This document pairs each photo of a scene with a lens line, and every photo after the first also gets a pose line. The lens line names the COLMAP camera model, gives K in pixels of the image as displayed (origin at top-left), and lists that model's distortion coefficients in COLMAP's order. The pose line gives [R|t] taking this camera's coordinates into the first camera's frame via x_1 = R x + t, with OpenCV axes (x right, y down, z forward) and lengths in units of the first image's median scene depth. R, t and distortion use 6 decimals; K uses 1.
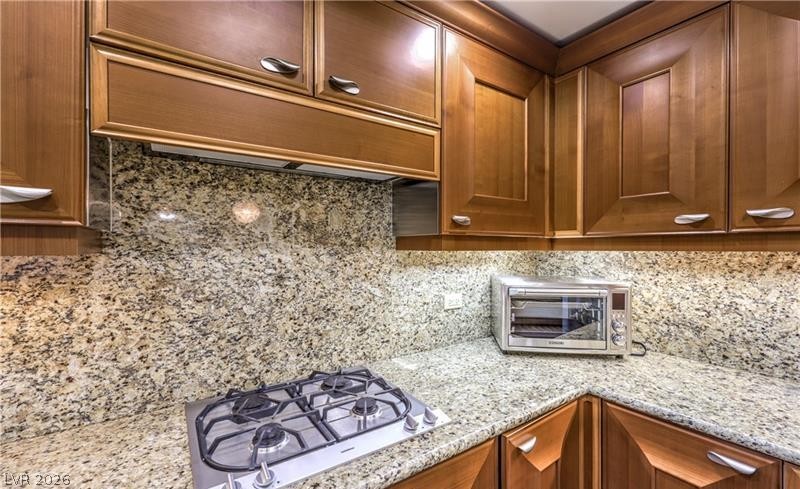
lens RADIAL K [[343.5, 0, 404.6], [0, 343.5, 246.2], [0, 0, 1]] dist [0.002457, 0.000254]
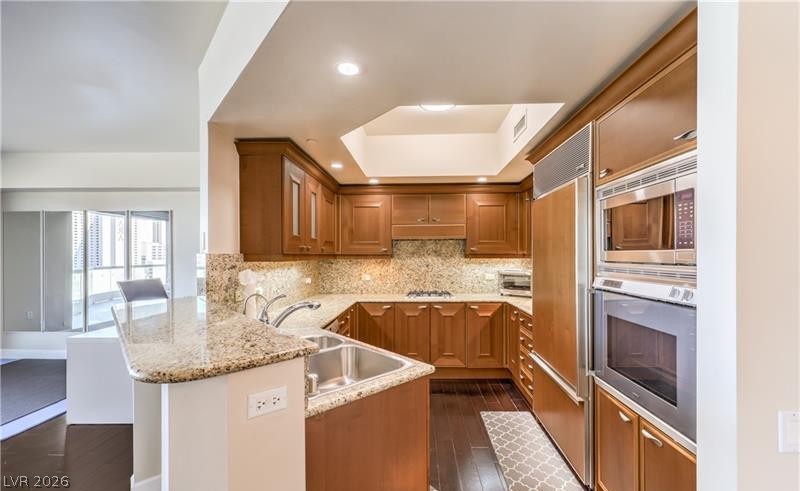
lens RADIAL K [[330.3, 0, 403.5], [0, 330.3, 255.9], [0, 0, 1]] dist [0.001462, 0.000198]
pose [[0.791851, 0.000350, -0.610714, 1.479494], [0.003557, 0.999980, 0.005185, -0.028450], [0.610704, -0.006278, 0.791834, -1.829619]]
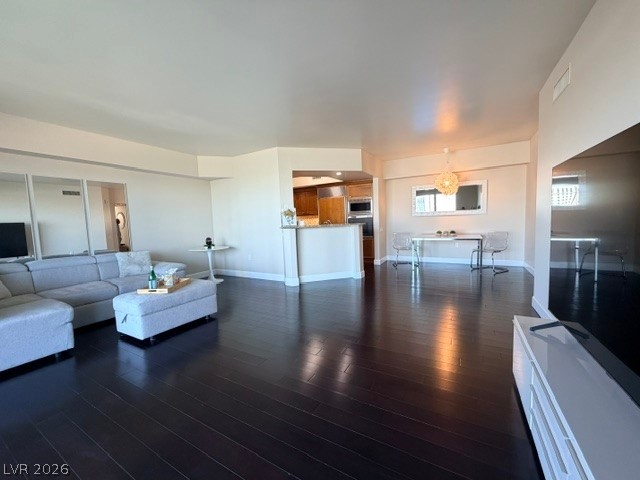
lens RADIAL K [[248.3, 0, 318.1], [0, 248.3, 238.8], [0, 0, 1]] dist [0.000814, 0.000100]
pose [[0.904987, -0.069892, 0.419658, -1.496818], [0.040919, 0.996140, 0.077662, 0.100216], [-0.423466, -0.053111, 0.904354, -4.717497]]
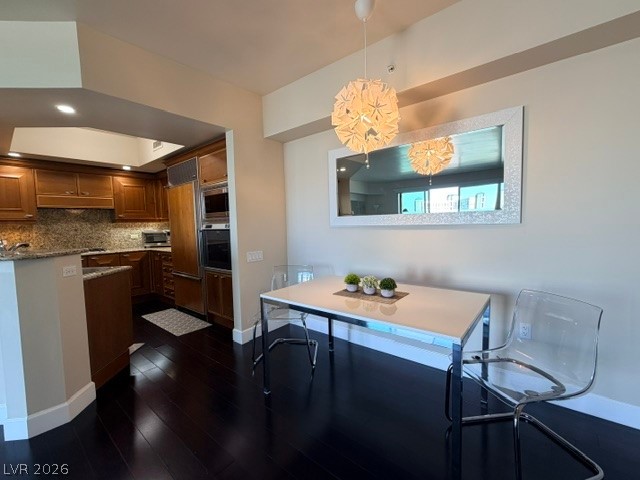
lens RADIAL K [[274.7, 0, 319.1], [0, 274.7, 240.0], [0, 0, 1]] dist [-0.001861, -0.000112]
pose [[0.966442, -0.039639, 0.253810, 1.688779], [0.025058, 0.997858, 0.060425, 0.079157], [-0.255661, -0.052038, 0.965365, -3.101367]]
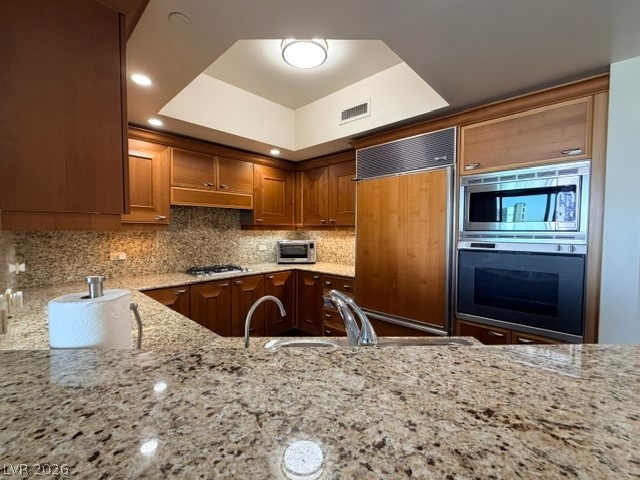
lens RADIAL K [[274.7, 0, 319.1], [0, 274.7, 240.0], [0, 0, 1]] dist [-0.001861, -0.000112]
pose [[0.982112, -0.002326, 0.188284, 0.212333], [-0.005077, 0.999233, 0.038822, 0.003171], [-0.188230, -0.039084, 0.981347, -1.643290]]
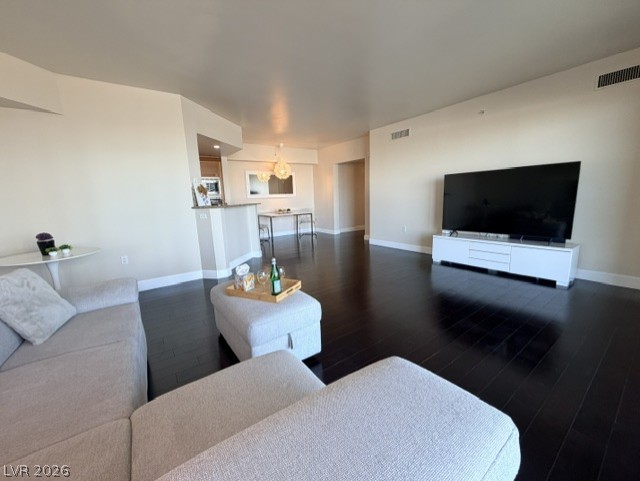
lens RADIAL K [[255.1, 0, 318.4], [0, 255.1, 241.5], [0, 0, 1]] dist [0.000814, 0.000352]
pose [[-0.006337, -0.178393, 0.983939, -3.343522], [0.033828, 0.983357, 0.178506, 0.099069], [-0.999408, 0.034416, -0.000197, -2.504875]]
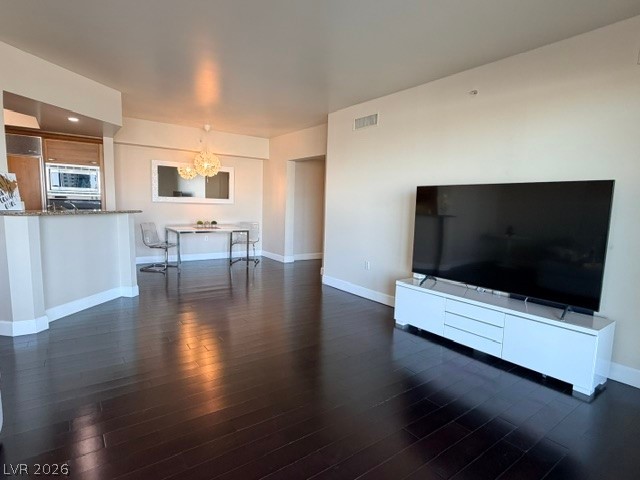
lens RADIAL K [[342.1, 0, 319.7], [0, 342.1, 242.0], [0, 0, 1]] dist [0.000802, -0.000002]
pose [[-0.018990, -0.114936, 0.993191, -2.751037], [-0.032218, 0.992925, 0.114290, 0.051418], [-0.999300, -0.029828, -0.022559, -3.325151]]
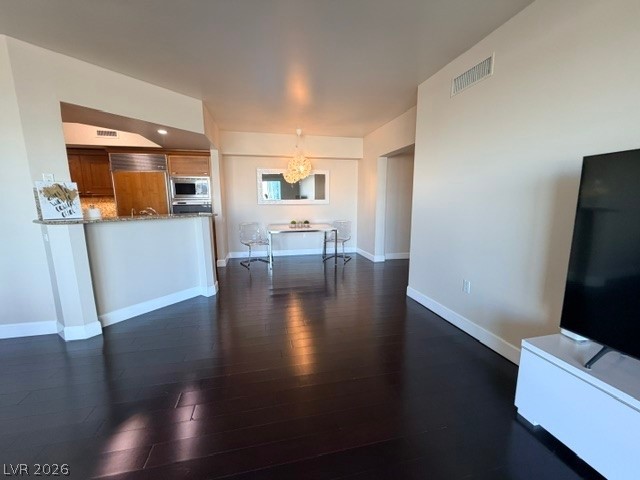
lens RADIAL K [[255.1, 0, 318.4], [0, 255.1, 241.0], [0, 0, 1]] dist [0.000814, 0.000352]
pose [[0.384368, -0.147408, 0.911335, -1.315634], [0.006471, 0.987576, 0.157011, 0.058044], [-0.923157, -0.054452, 0.380547, -3.601680]]
